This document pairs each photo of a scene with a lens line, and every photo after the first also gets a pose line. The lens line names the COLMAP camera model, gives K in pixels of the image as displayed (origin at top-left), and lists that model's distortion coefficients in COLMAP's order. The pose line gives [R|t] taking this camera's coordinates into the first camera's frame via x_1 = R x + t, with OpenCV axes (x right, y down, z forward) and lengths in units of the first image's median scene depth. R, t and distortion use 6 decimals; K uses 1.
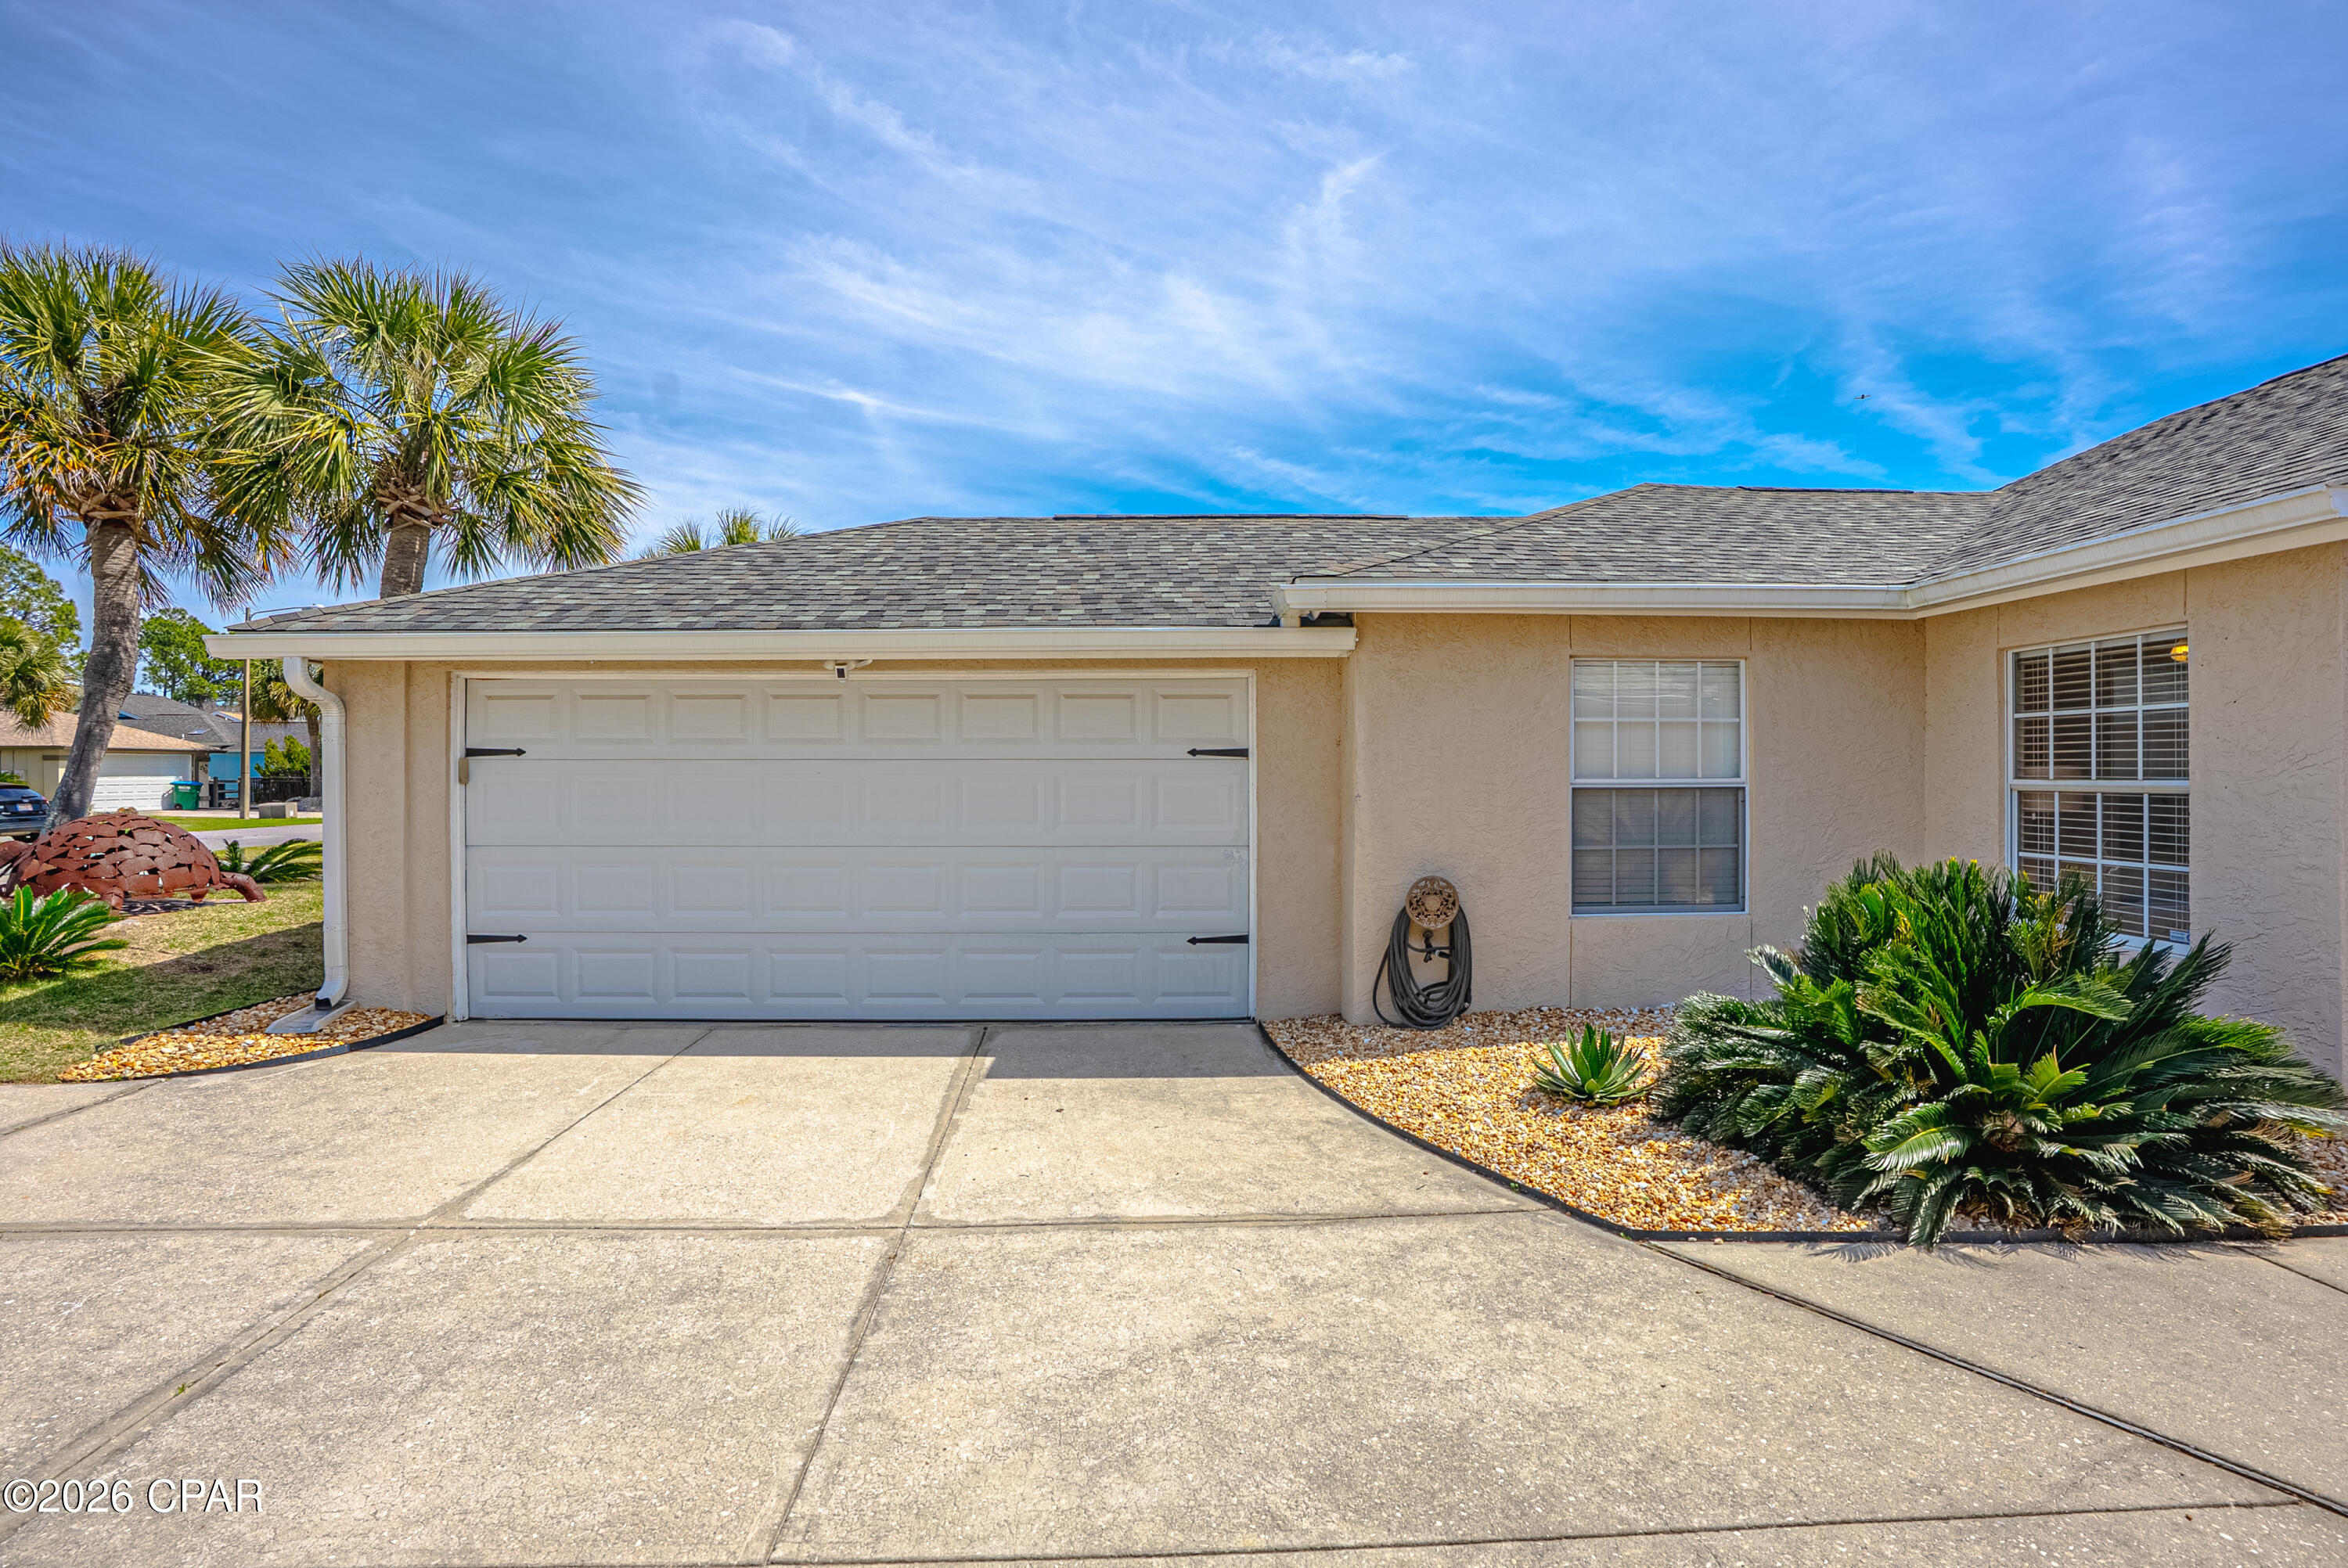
lens RADIAL K [[1065.6, 0, 1178.1], [0, 1065.6, 781.1], [0, 0, 1]] dist [-0.021149, 0.001798]
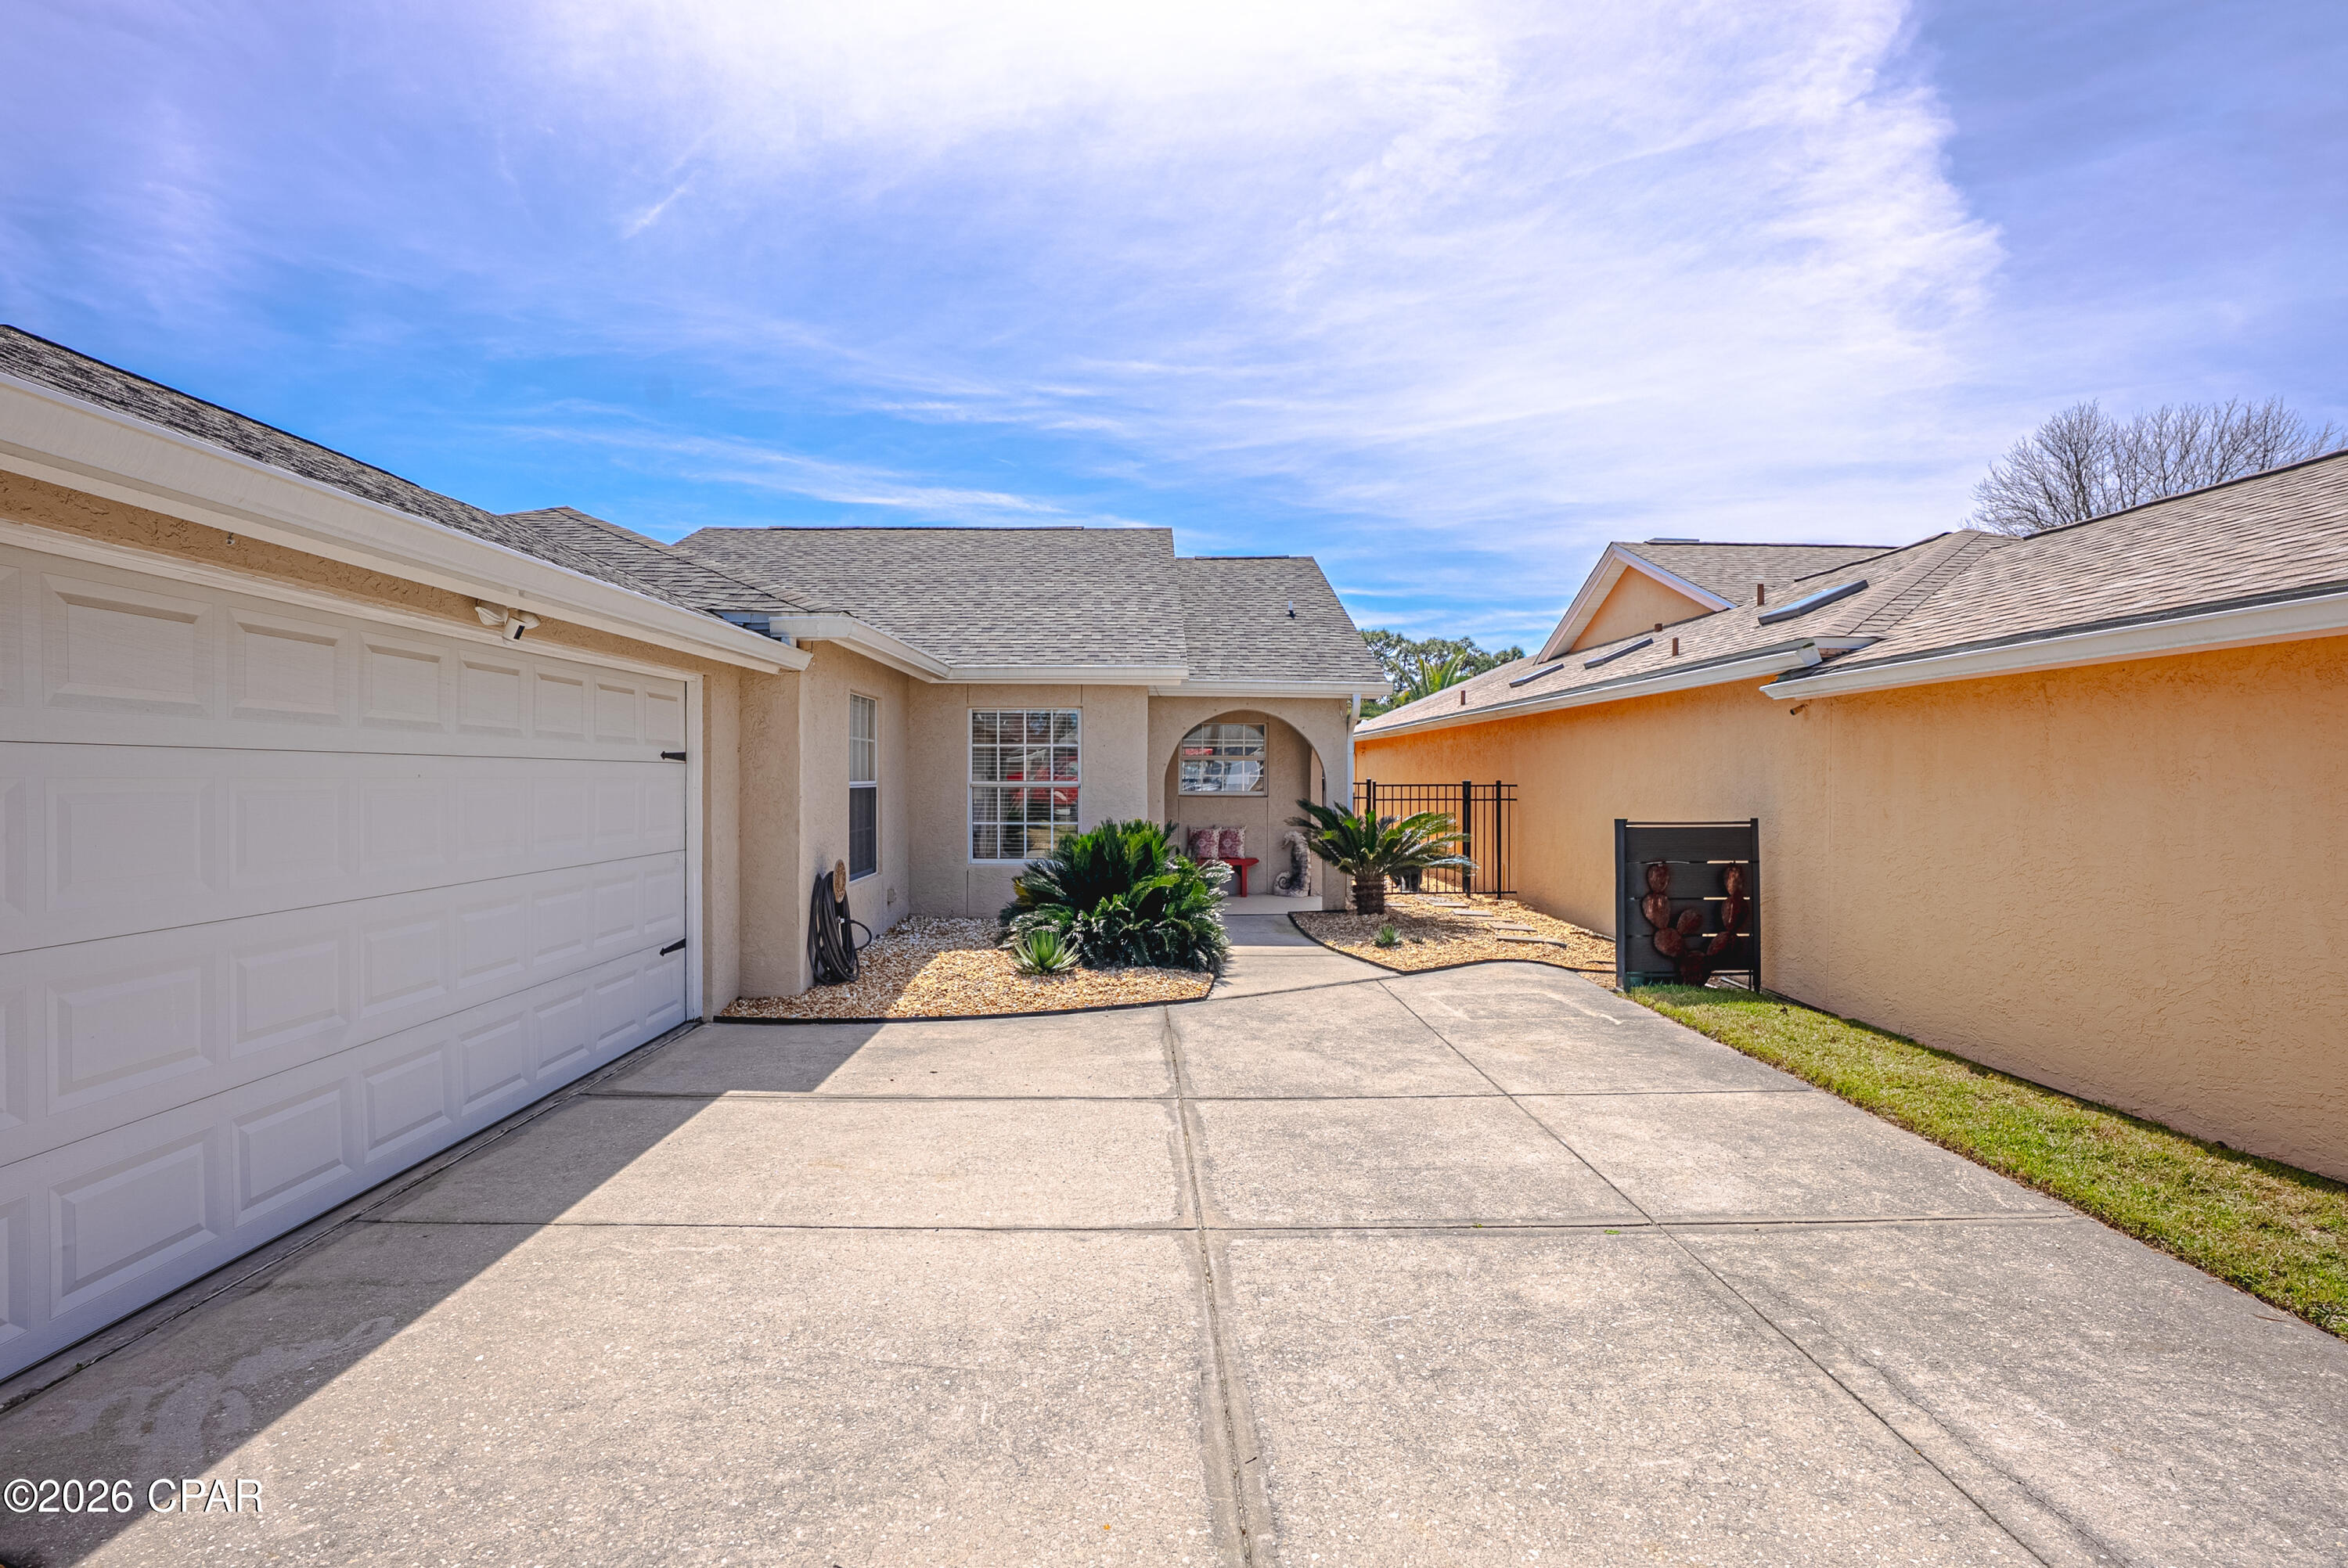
lens RADIAL K [[1116.9, 0, 1119.8], [0, 1116.9, 780.7], [0, 0, 1]] dist [-0.037992, 0.000491]
pose [[0.067782, -0.004579, 0.997690, -1.257813], [-0.009237, 0.999944, 0.005217, -0.015409], [-0.997657, -0.009569, 0.067736, 0.699225]]
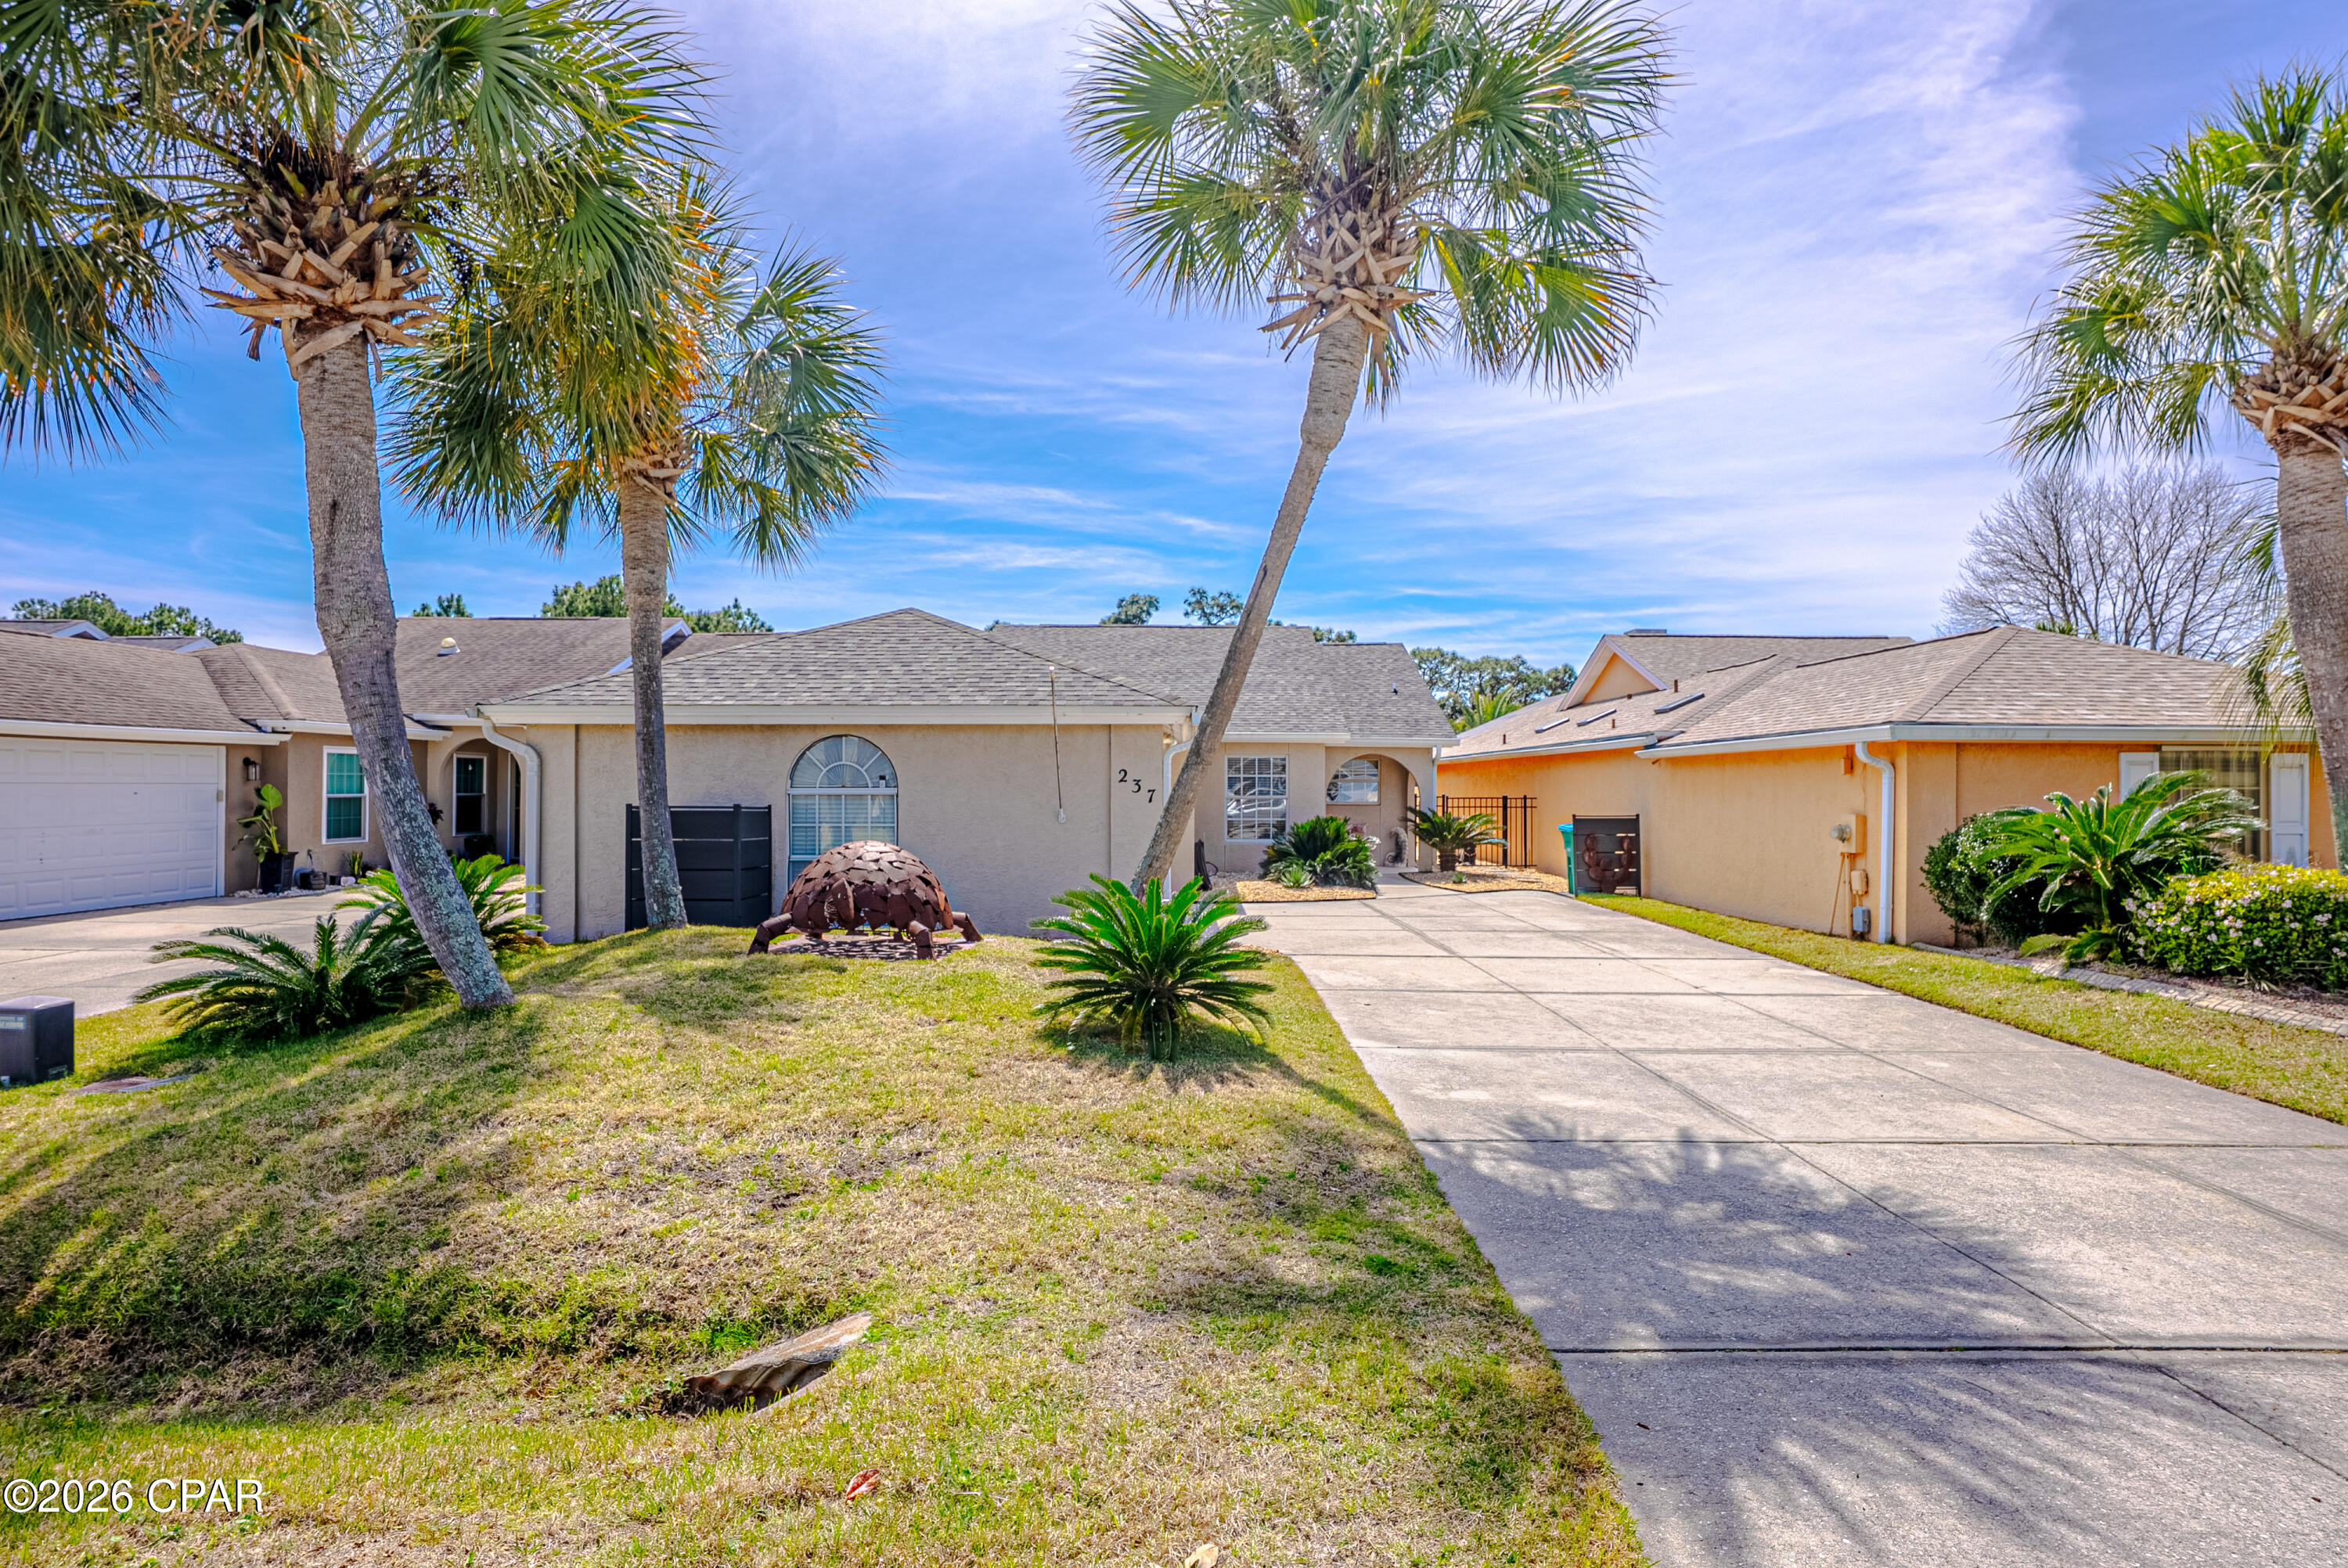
lens RADIAL K [[1315.6, 0, 1161.0], [0, 1315.6, 785.3], [0, 0, 1]] dist [0.066144, -0.001557]
pose [[0.044580, -0.003043, 0.999001, -3.693791], [-0.005833, 0.999978, 0.003306, -0.051843], [-0.998989, -0.005974, 0.044561, 1.153139]]
